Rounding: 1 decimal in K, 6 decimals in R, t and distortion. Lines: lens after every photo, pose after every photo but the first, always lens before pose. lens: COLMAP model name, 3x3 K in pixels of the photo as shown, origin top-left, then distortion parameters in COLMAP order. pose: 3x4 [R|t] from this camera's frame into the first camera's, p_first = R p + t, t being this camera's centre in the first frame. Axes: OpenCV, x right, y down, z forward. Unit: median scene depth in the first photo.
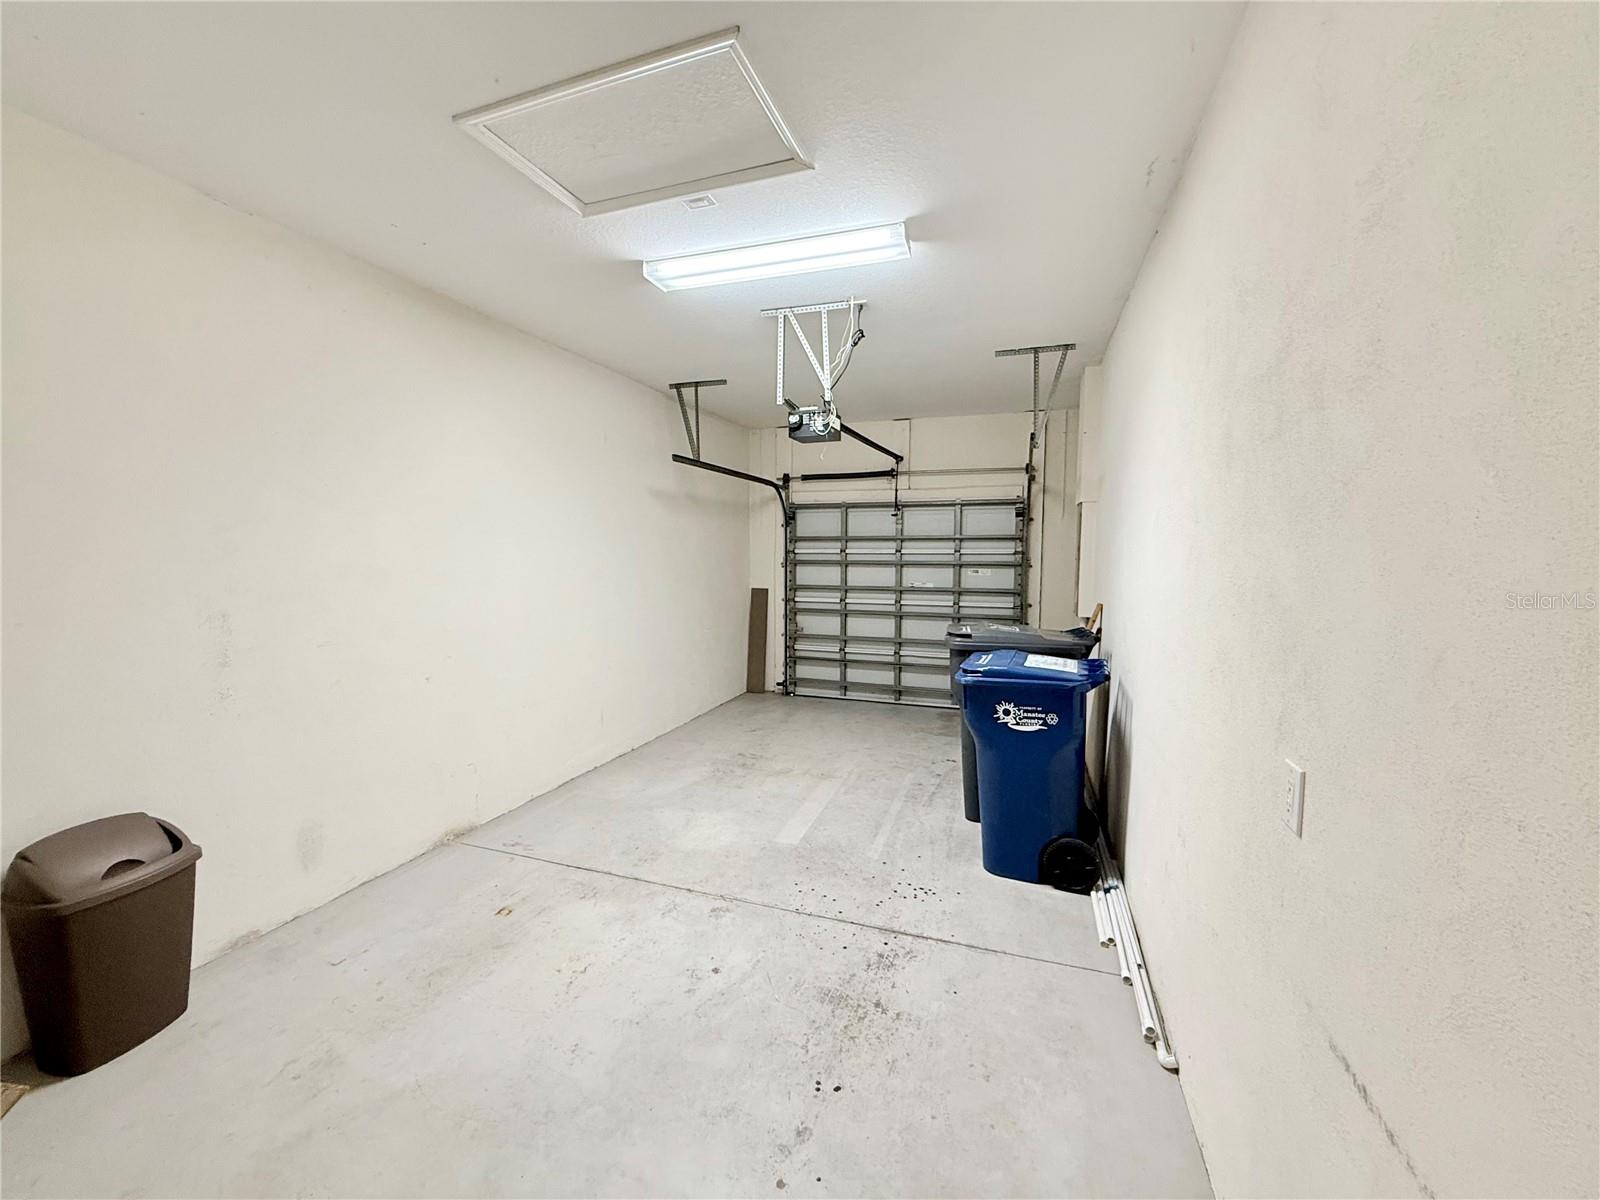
lens RADIAL K [[641.0, 0, 796.8], [0, 641.0, 601.3], [0, 0, 1]] dist [-0.000719, -0.000234]
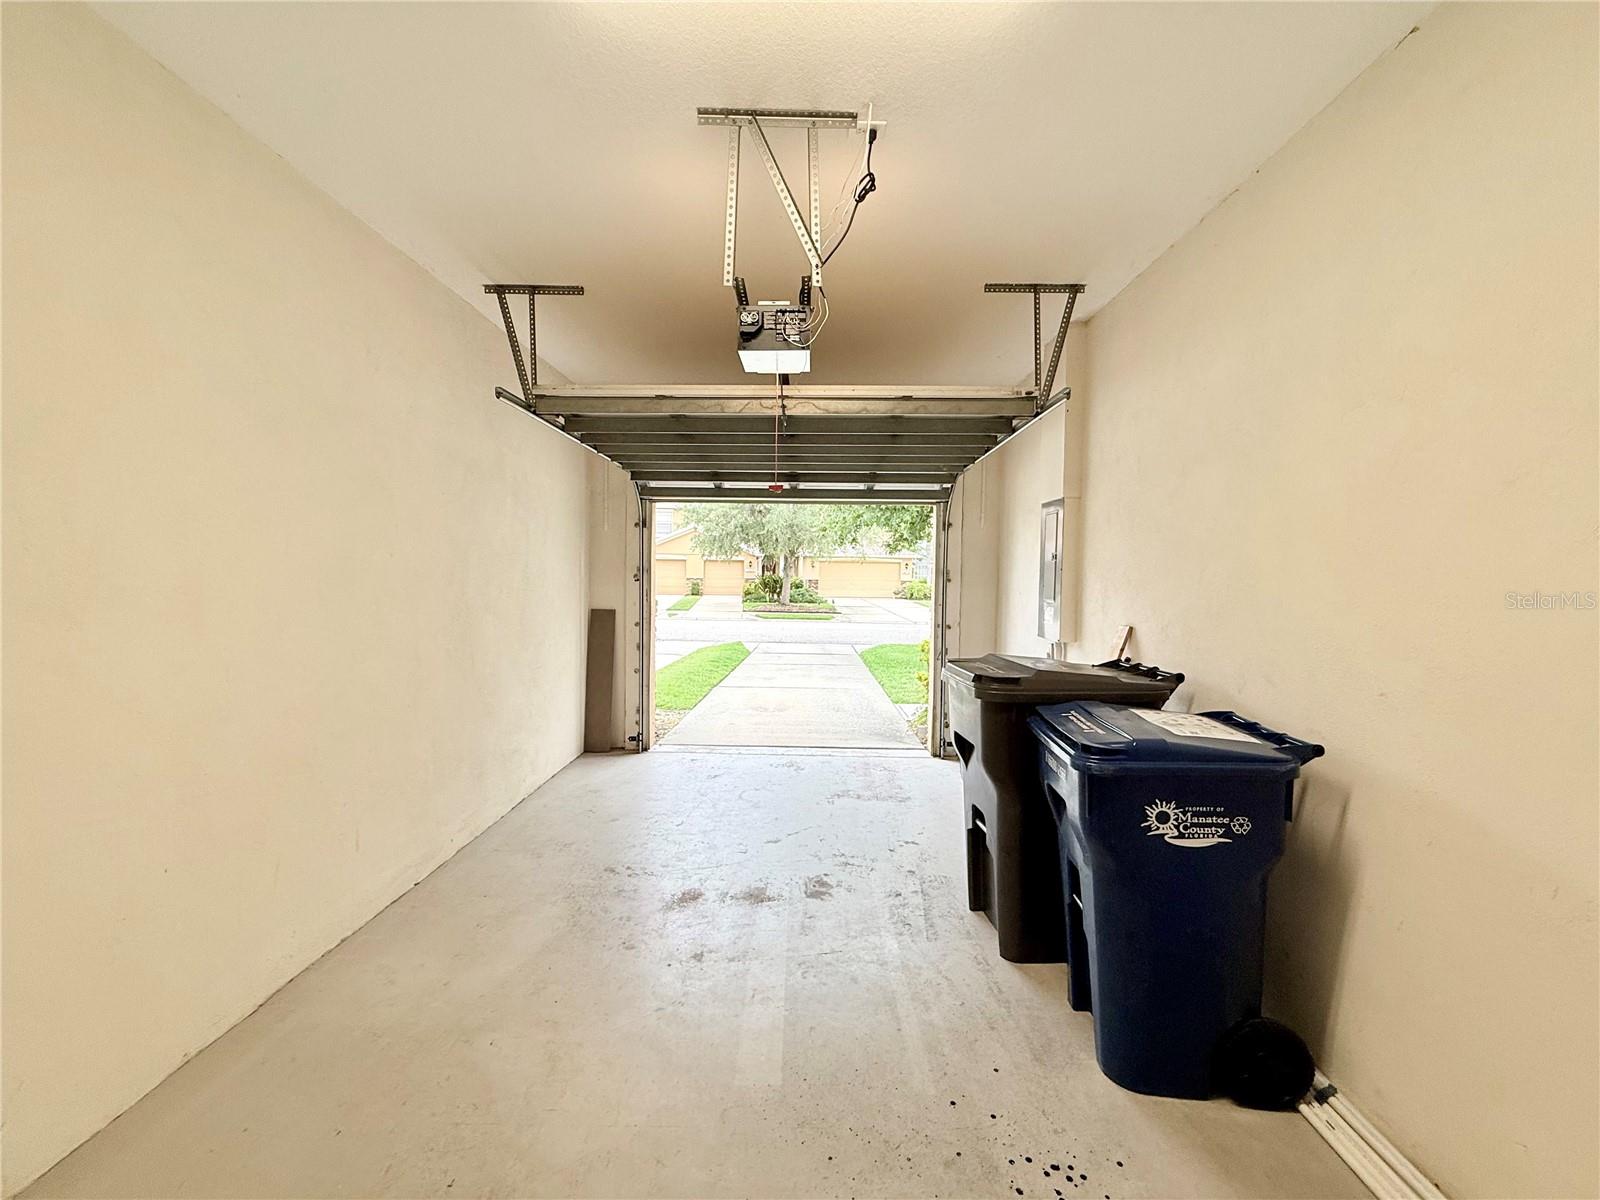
lens RADIAL K [[641.0, 0, 796.8], [0, 641.0, 601.3], [0, 0, 1]] dist [-0.000719, -0.000234]
pose [[0.950896, -0.004197, 0.309481, -0.151020], [0.013719, 0.999497, -0.028597, -0.011584], [-0.309205, 0.031439, 0.950475, 0.465397]]
